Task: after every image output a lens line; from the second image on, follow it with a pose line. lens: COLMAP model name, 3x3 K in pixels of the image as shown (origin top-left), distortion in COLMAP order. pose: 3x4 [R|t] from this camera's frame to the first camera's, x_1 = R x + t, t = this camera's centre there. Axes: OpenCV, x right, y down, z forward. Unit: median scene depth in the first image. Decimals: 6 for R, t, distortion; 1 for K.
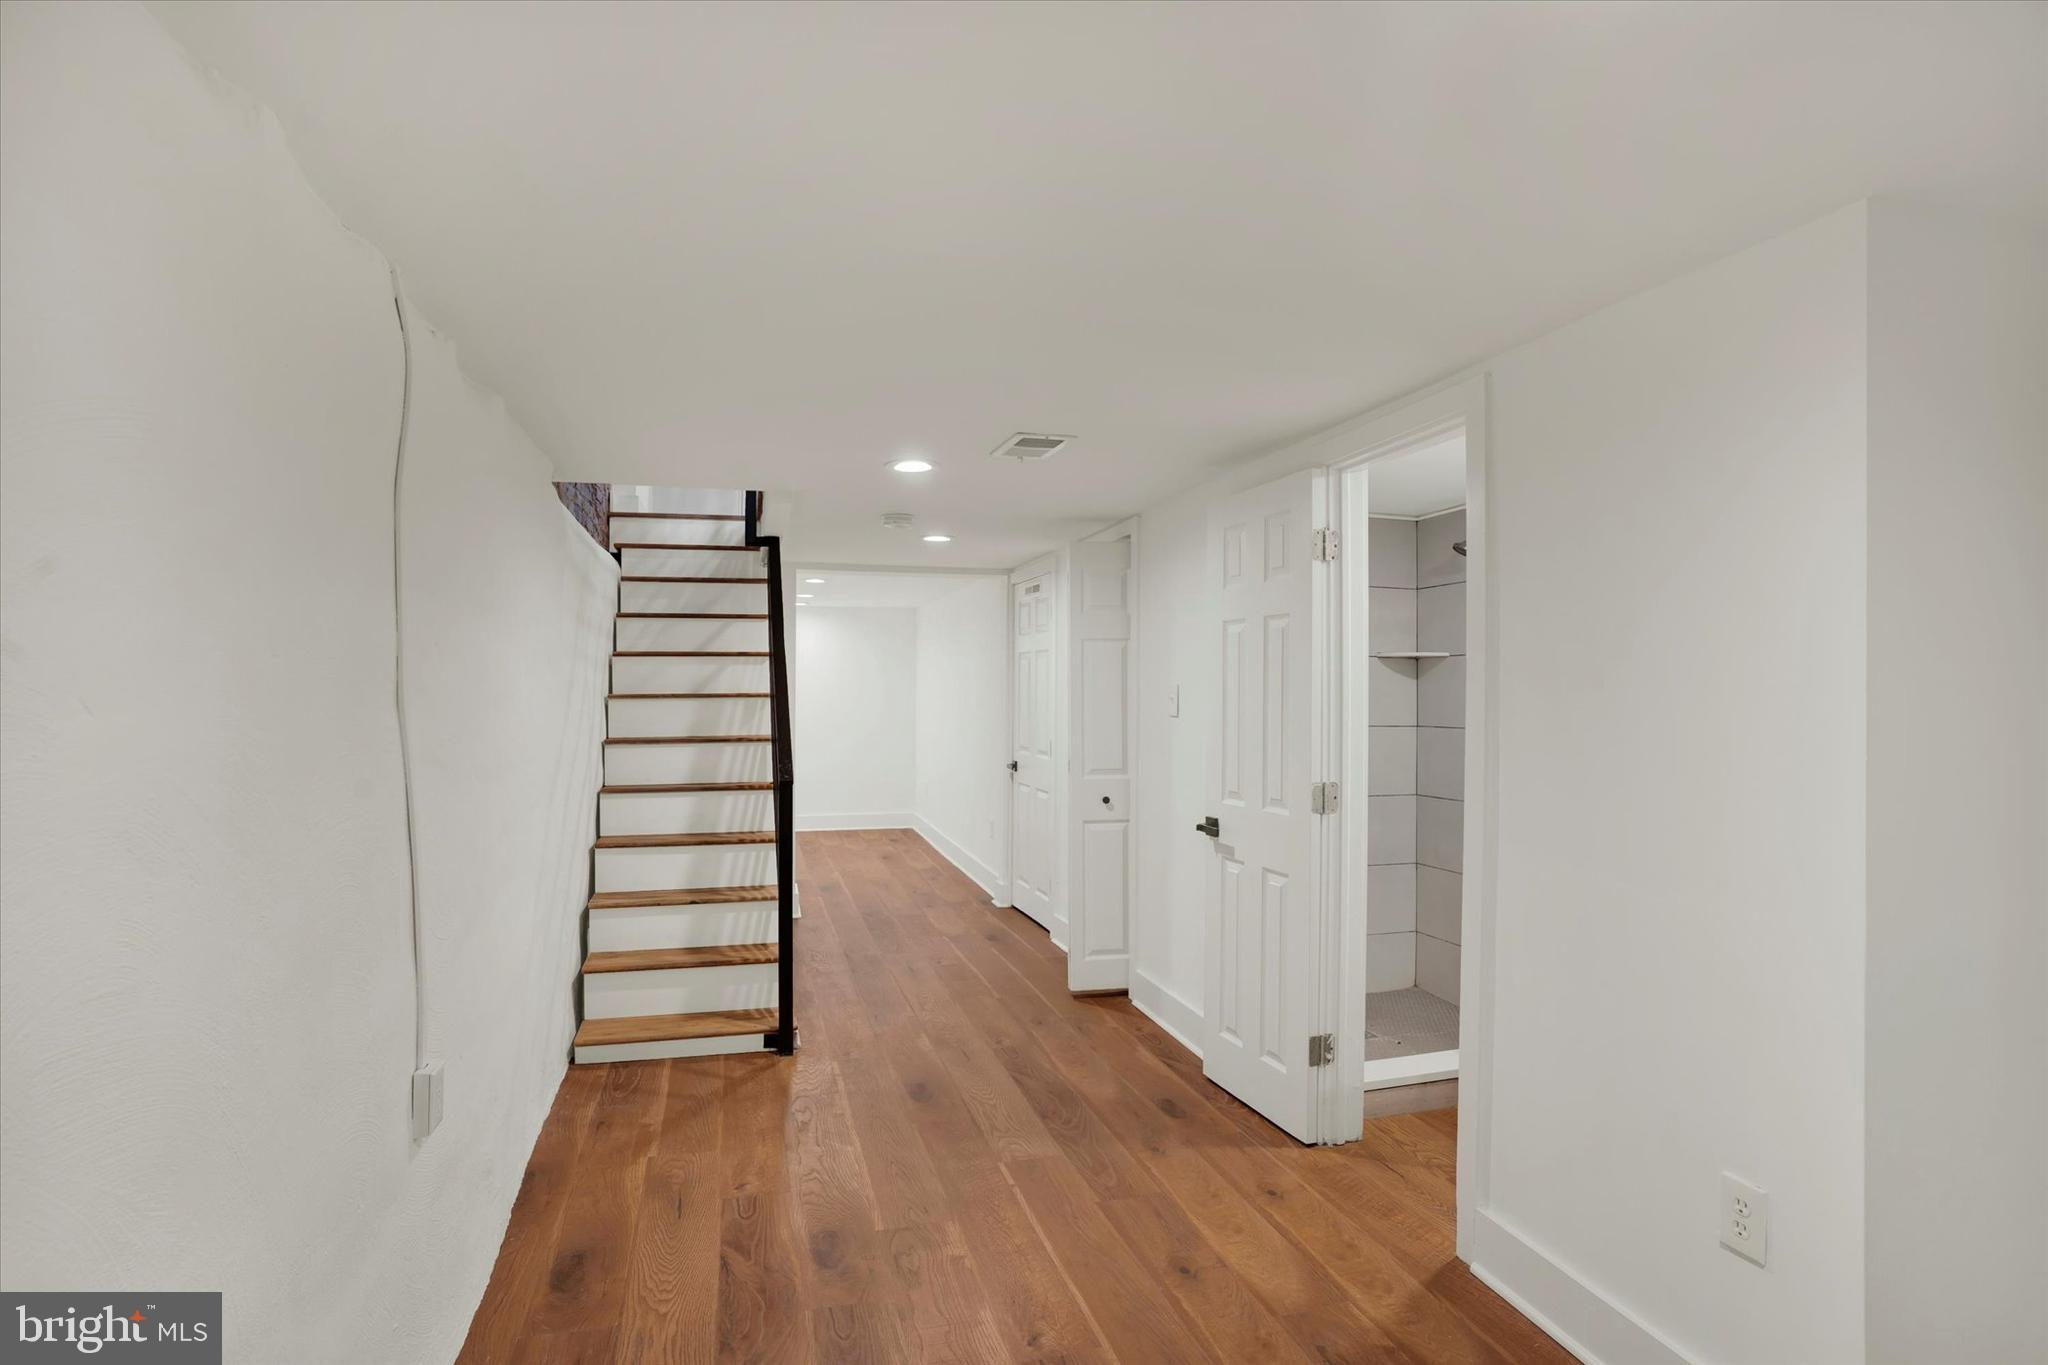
lens RADIAL K [[1059.0, 0, 1028.6], [0, 1059.0, 671.8], [0, 0, 1]] dist [-0.072697, 0.041855]
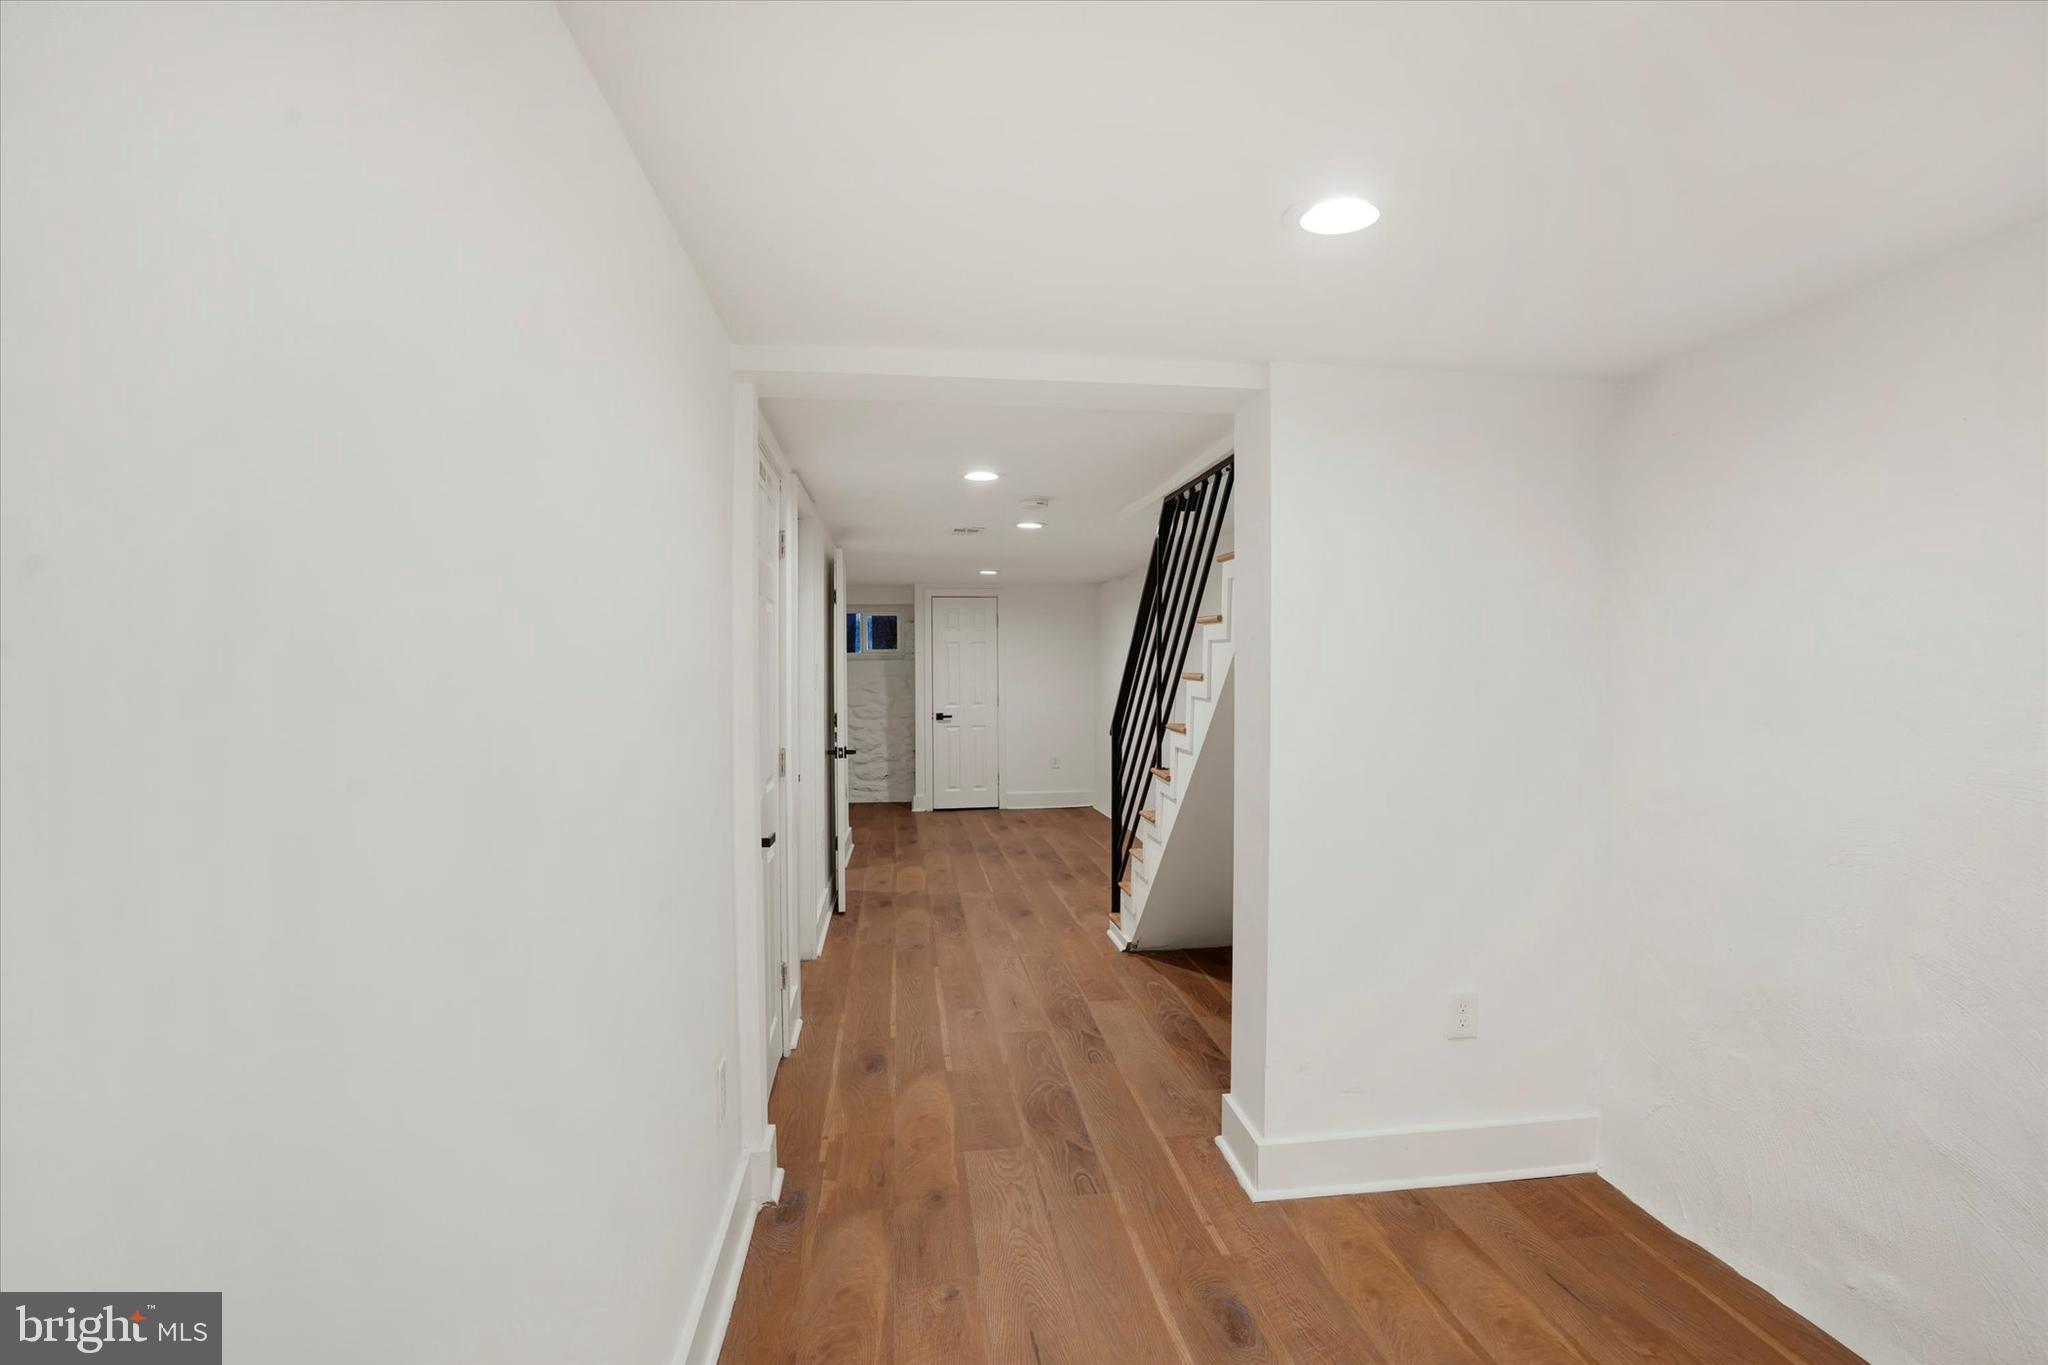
lens RADIAL K [[1059.0, 0, 1028.6], [0, 1059.0, 671.8], [0, 0, 1]] dist [-0.072697, 0.041855]
pose [[-0.987015, 0.000399, 0.160628, -0.313226], [-0.000213, 0.999993, -0.003795, 0.027169], [-0.160628, -0.003780, -0.987008, 2.203371]]
